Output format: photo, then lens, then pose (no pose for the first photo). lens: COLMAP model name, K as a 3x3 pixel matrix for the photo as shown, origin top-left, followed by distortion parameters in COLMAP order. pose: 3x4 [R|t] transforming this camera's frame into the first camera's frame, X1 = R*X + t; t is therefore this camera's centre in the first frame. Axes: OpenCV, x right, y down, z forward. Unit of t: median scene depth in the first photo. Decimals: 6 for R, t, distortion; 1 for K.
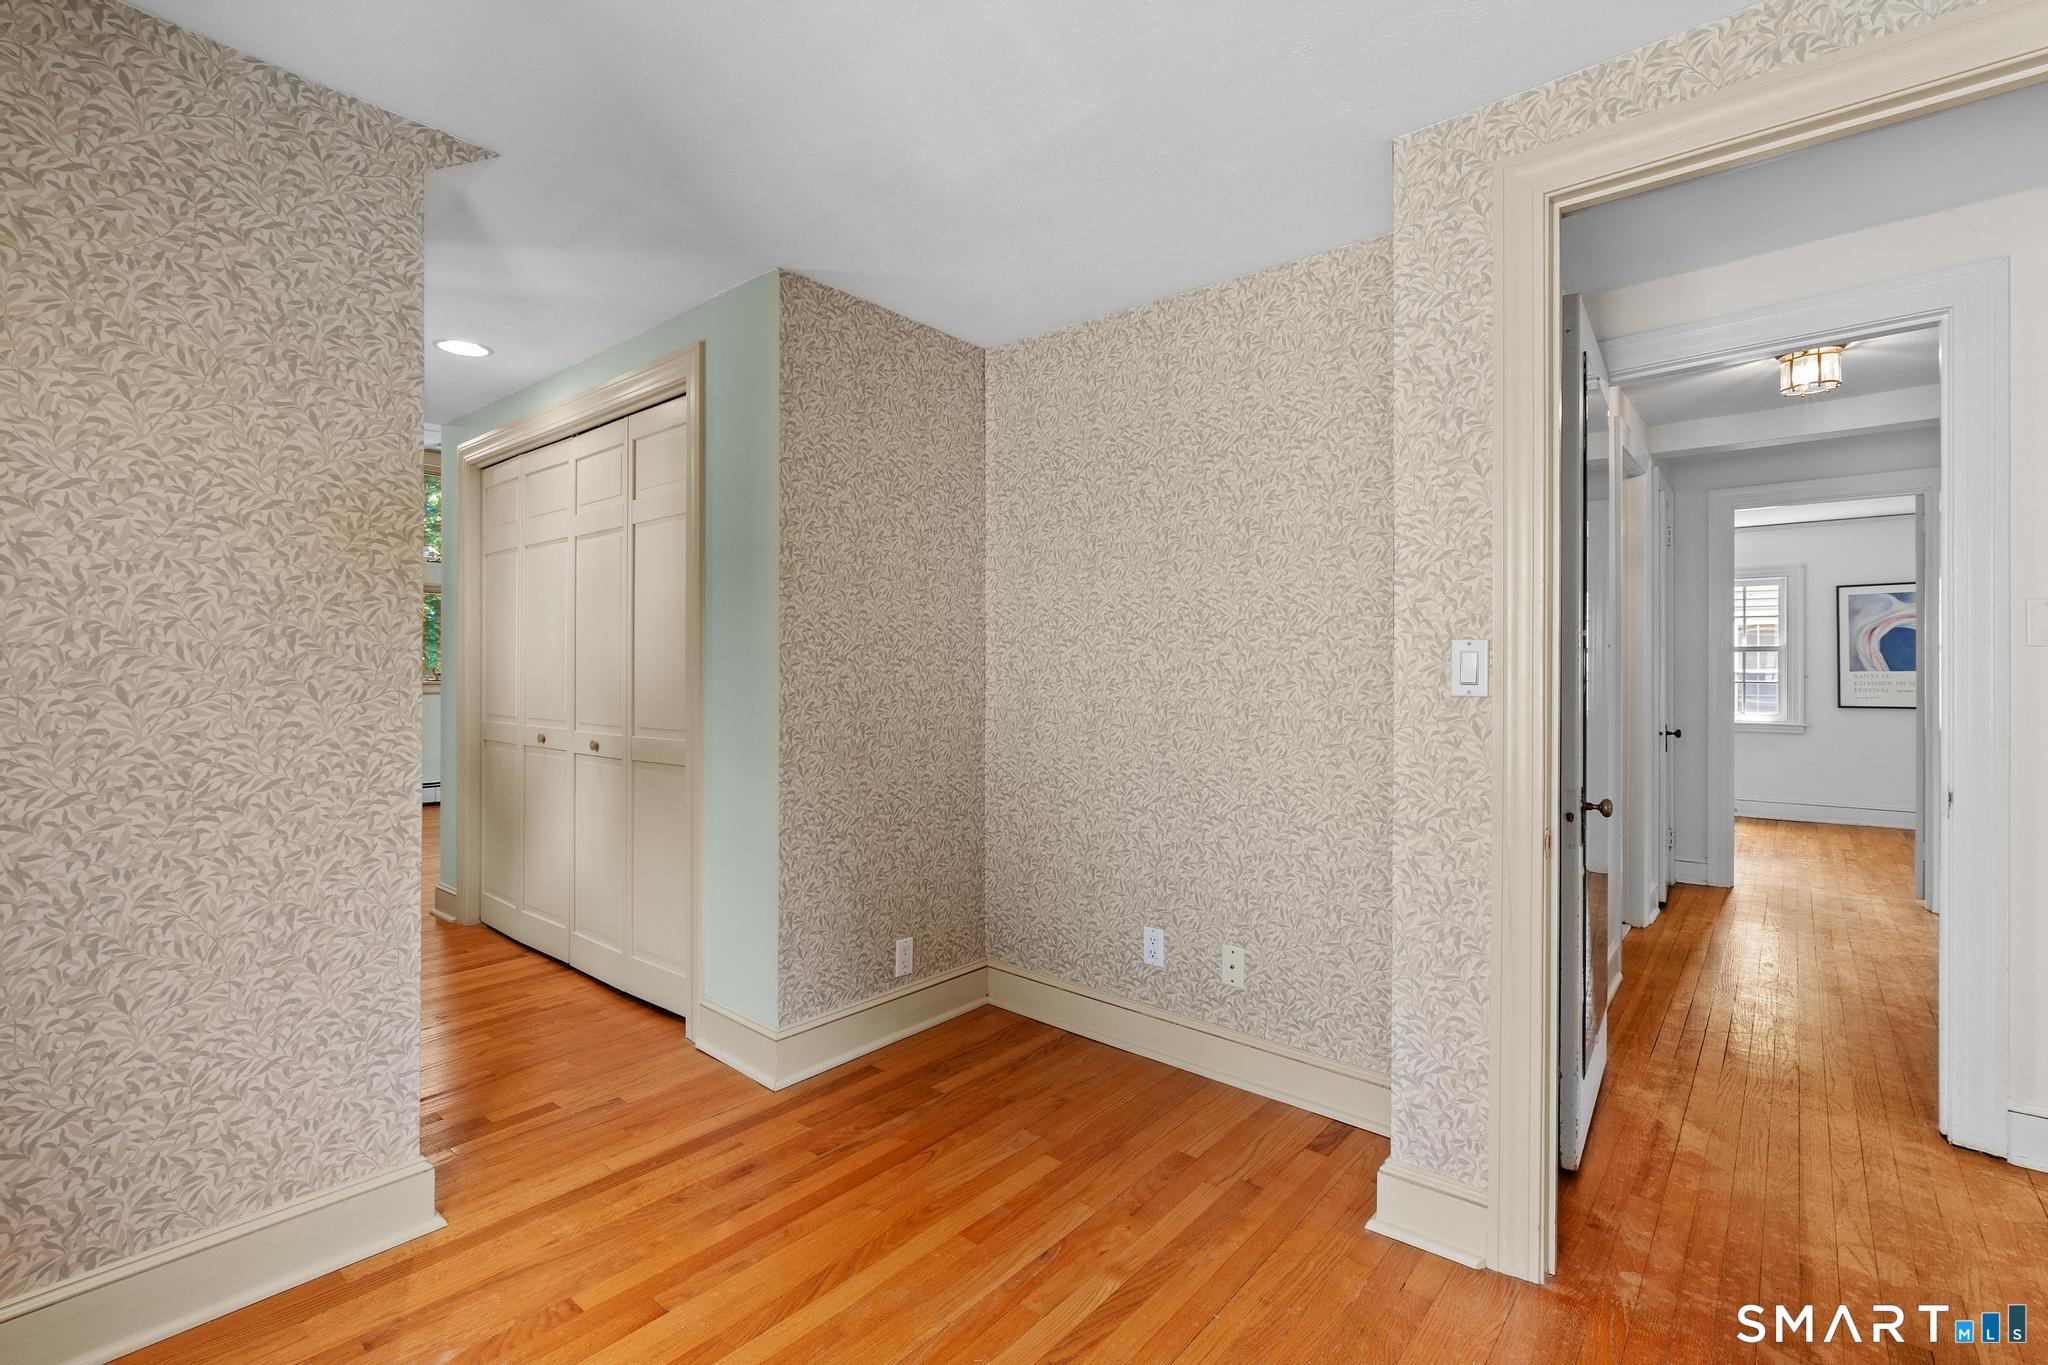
lens RADIAL K [[940.3, 0, 1021.1], [0, 940.3, 671.8], [0, 0, 1]] dist [-0.002311, 0.000372]
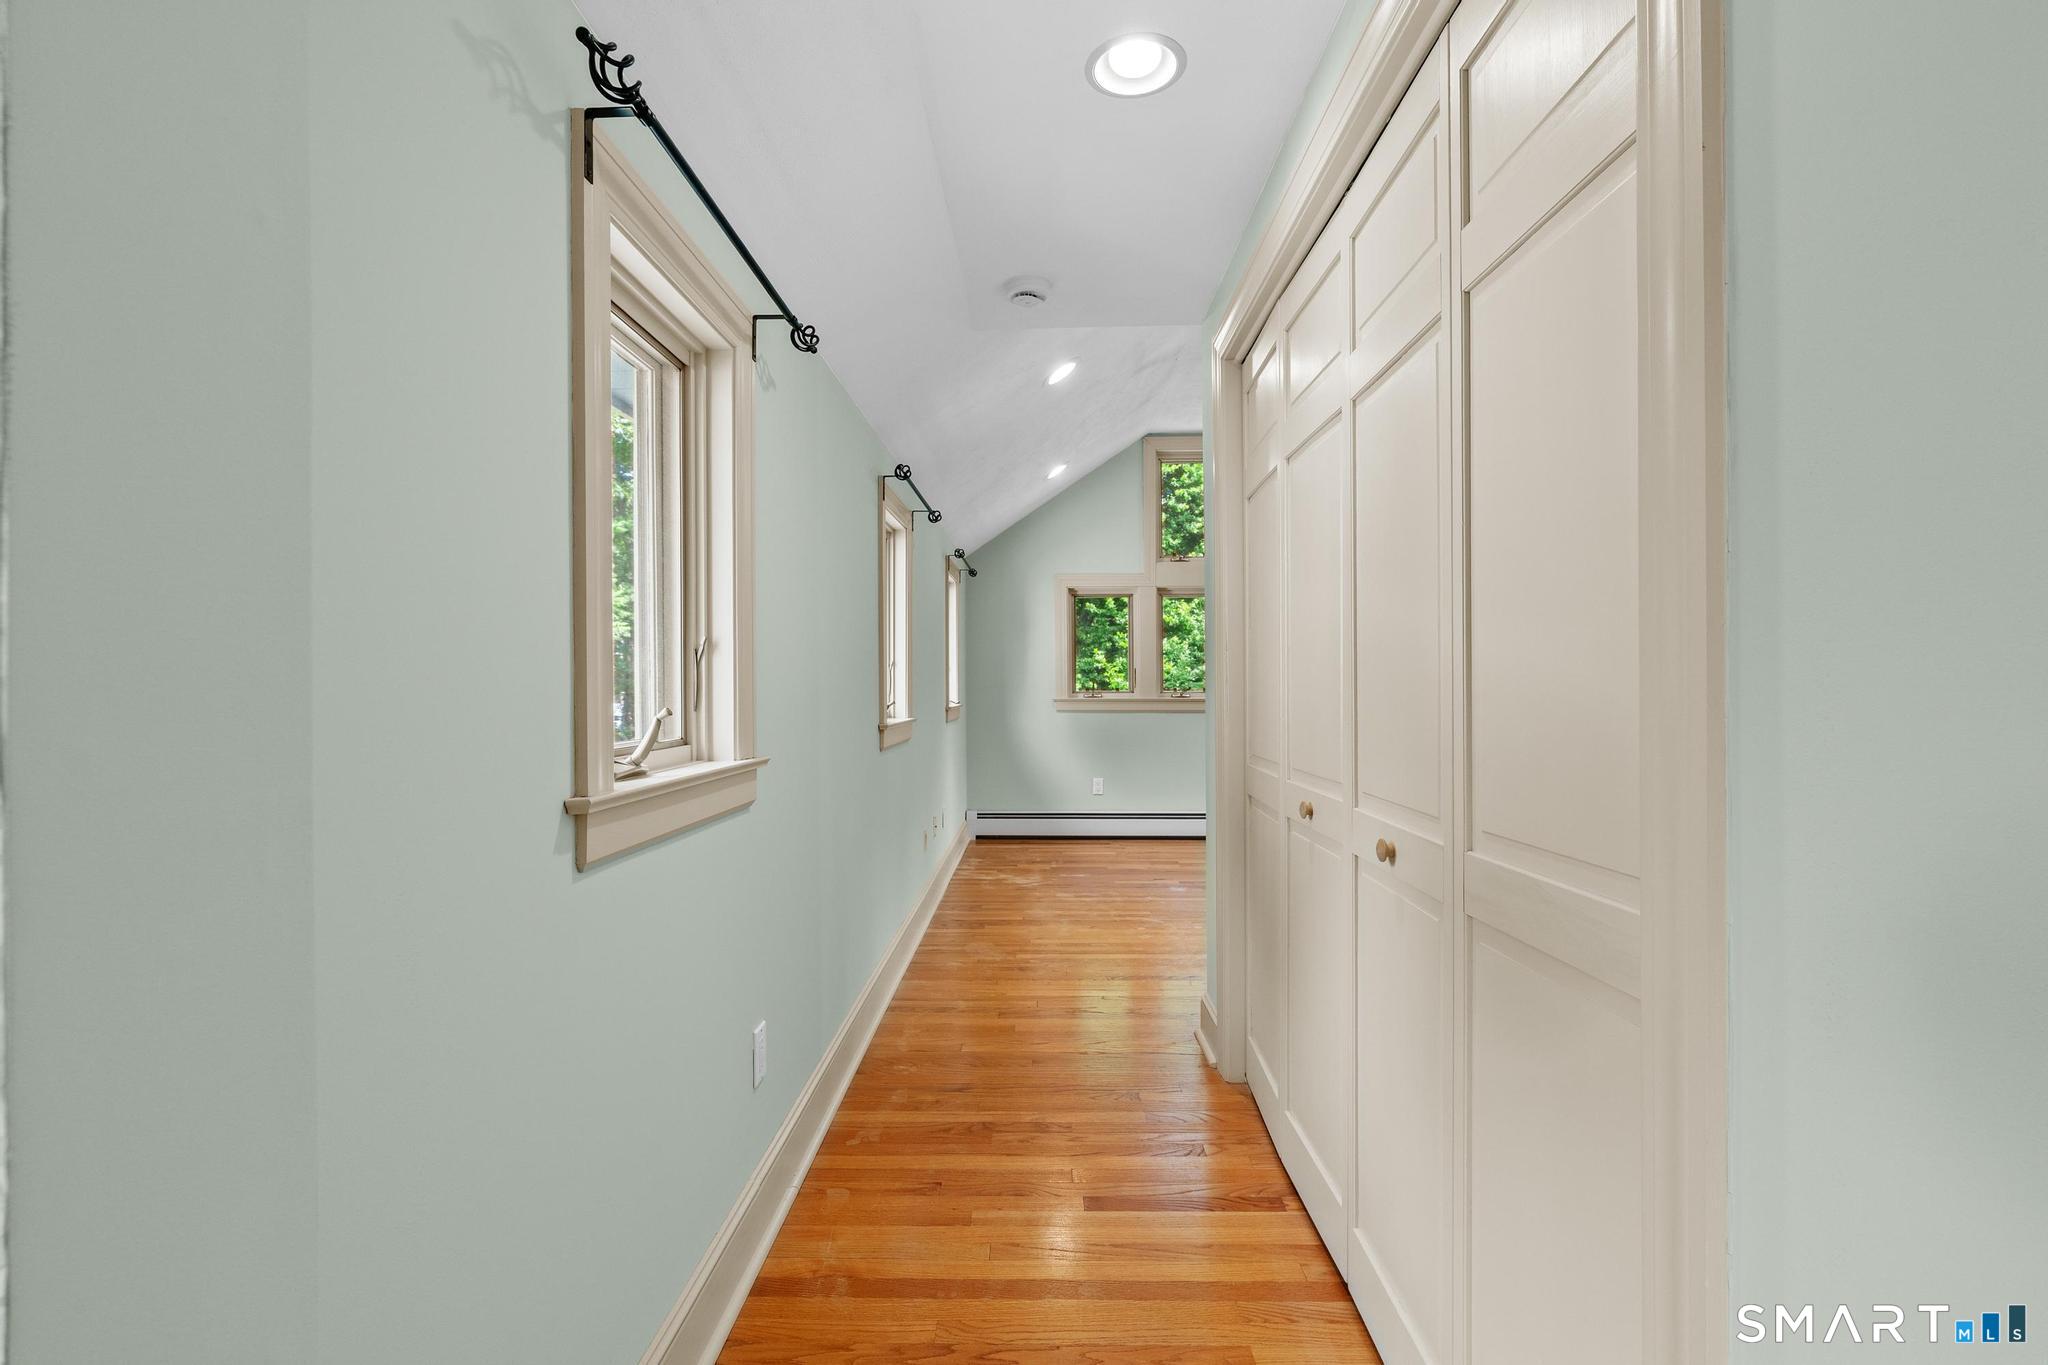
lens RADIAL K [[940.3, 0, 1025.5], [0, 940.3, 689.0], [0, 0, 1]] dist [-0.002311, 0.000372]
pose [[0.633132, -0.004942, -0.774028, -0.211538], [0.004097, 0.999987, -0.003033, 0.002630], [0.774033, -0.001251, 0.633144, 0.569356]]
